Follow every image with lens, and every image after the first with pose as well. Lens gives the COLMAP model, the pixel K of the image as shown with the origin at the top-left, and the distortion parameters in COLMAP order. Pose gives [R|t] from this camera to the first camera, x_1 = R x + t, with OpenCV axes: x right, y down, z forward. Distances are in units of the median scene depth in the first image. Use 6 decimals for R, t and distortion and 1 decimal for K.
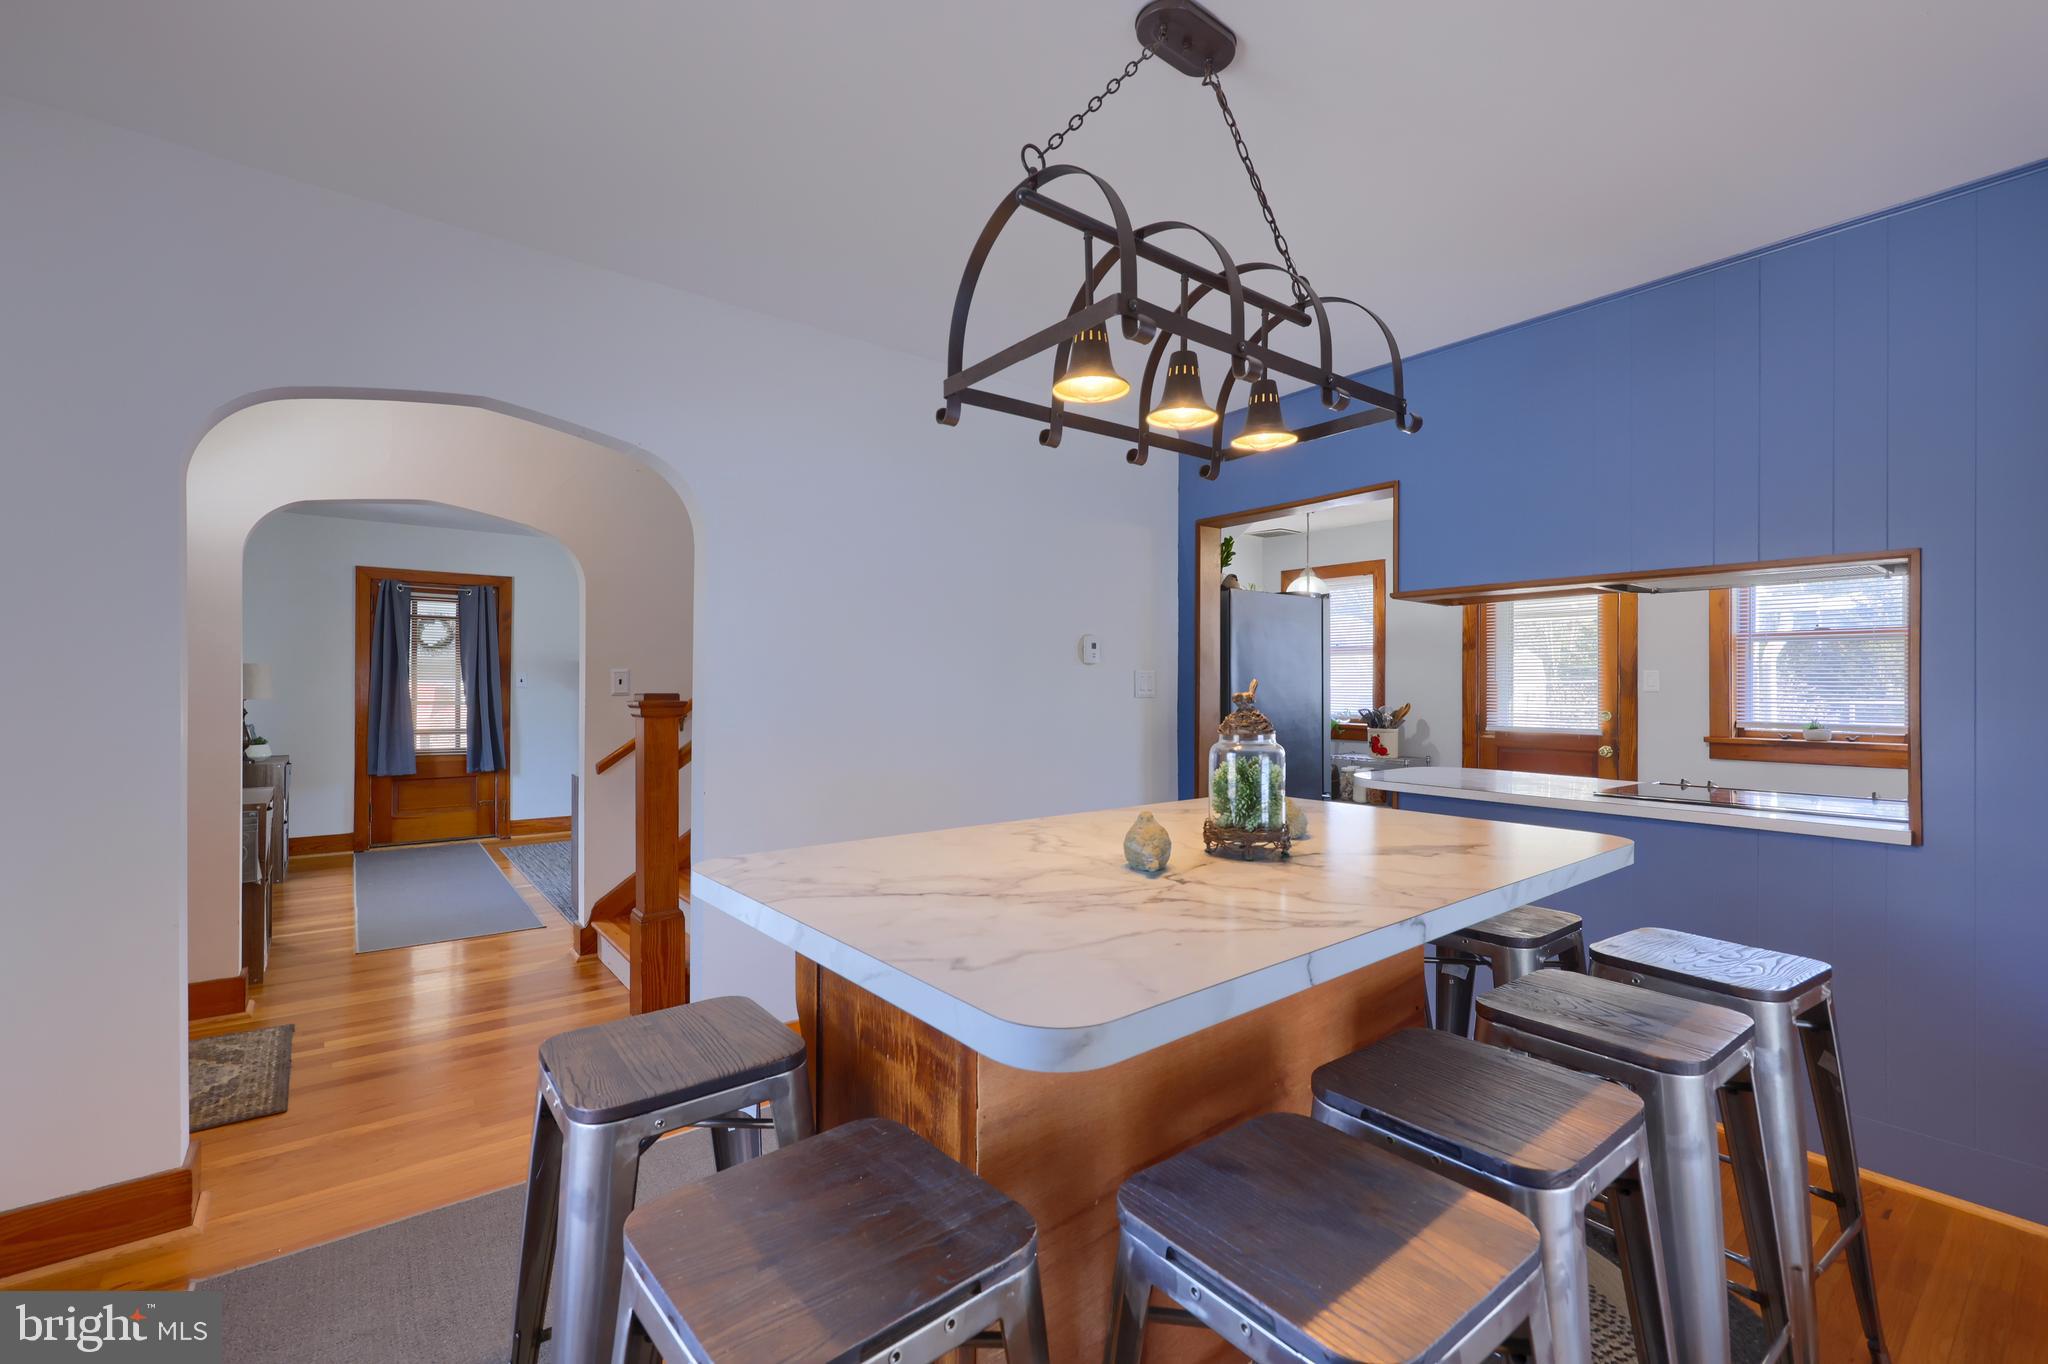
lens RADIAL K [[873.8, 0, 1024.0], [0, 873.8, 682.0], [0, 0, 1]] dist [0.001804, 0.000172]
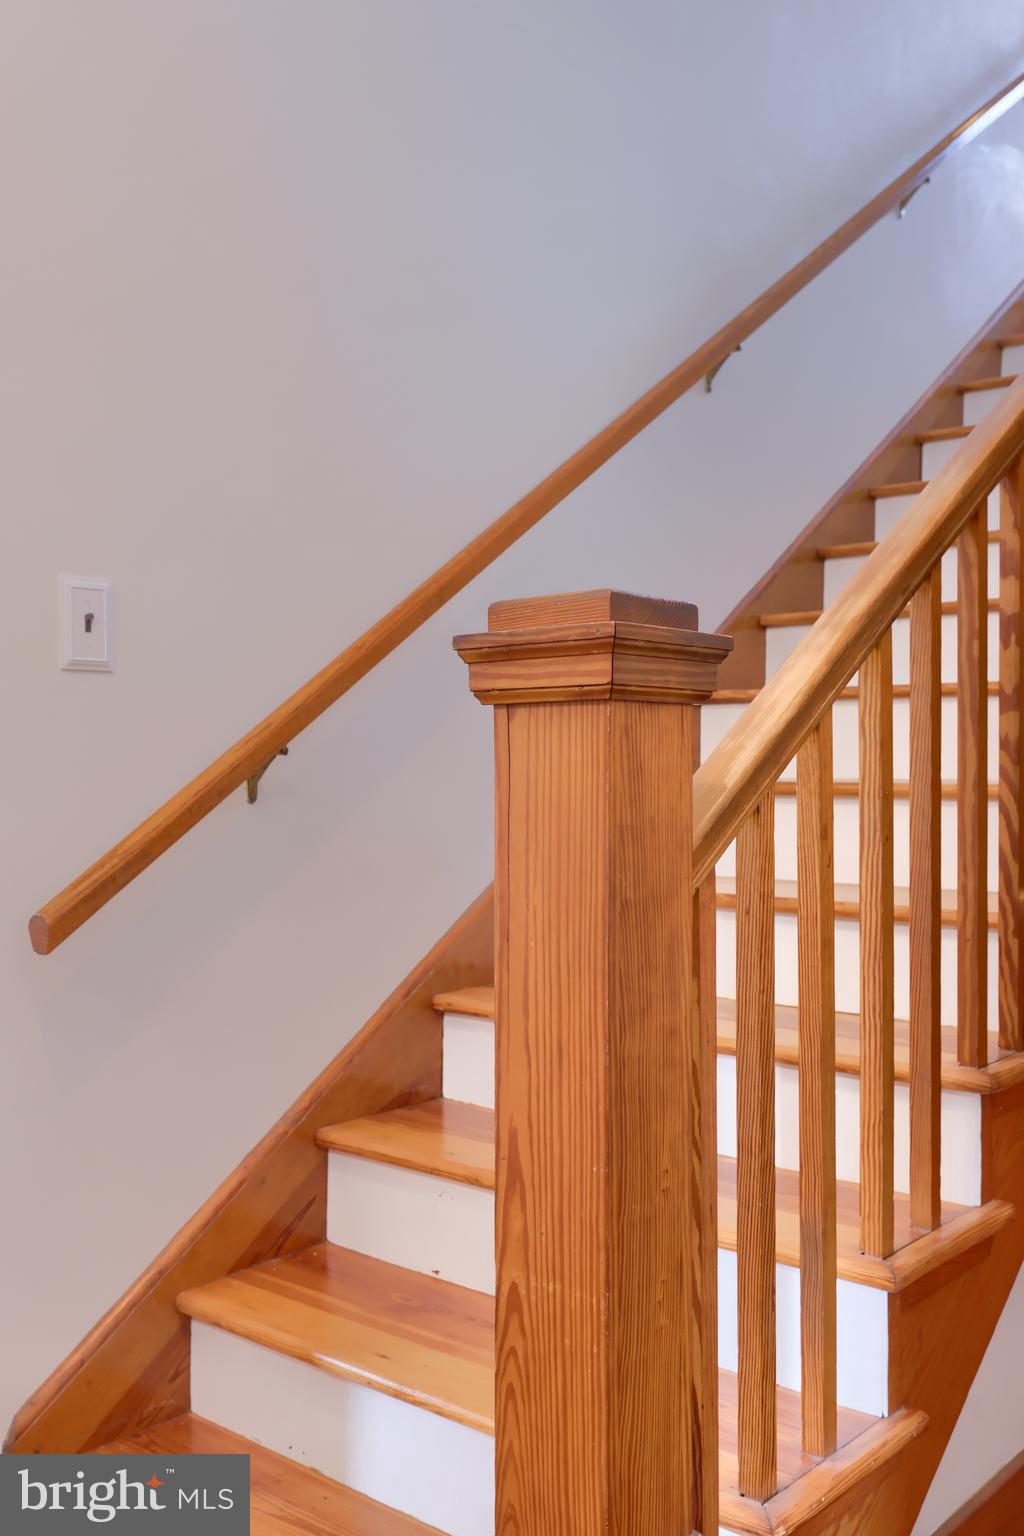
lens RADIAL K [[1485.9, 0, 511.1], [0, 1485.9, 787.1], [0, 0, 1]] dist [0.002571, 0.006339]
pose [[0.981106, 0.001331, 0.193469, -0.256549], [-0.004008, 0.999902, 0.013445, 0.027967], [-0.193432, -0.013966, 0.981014, 0.308964]]
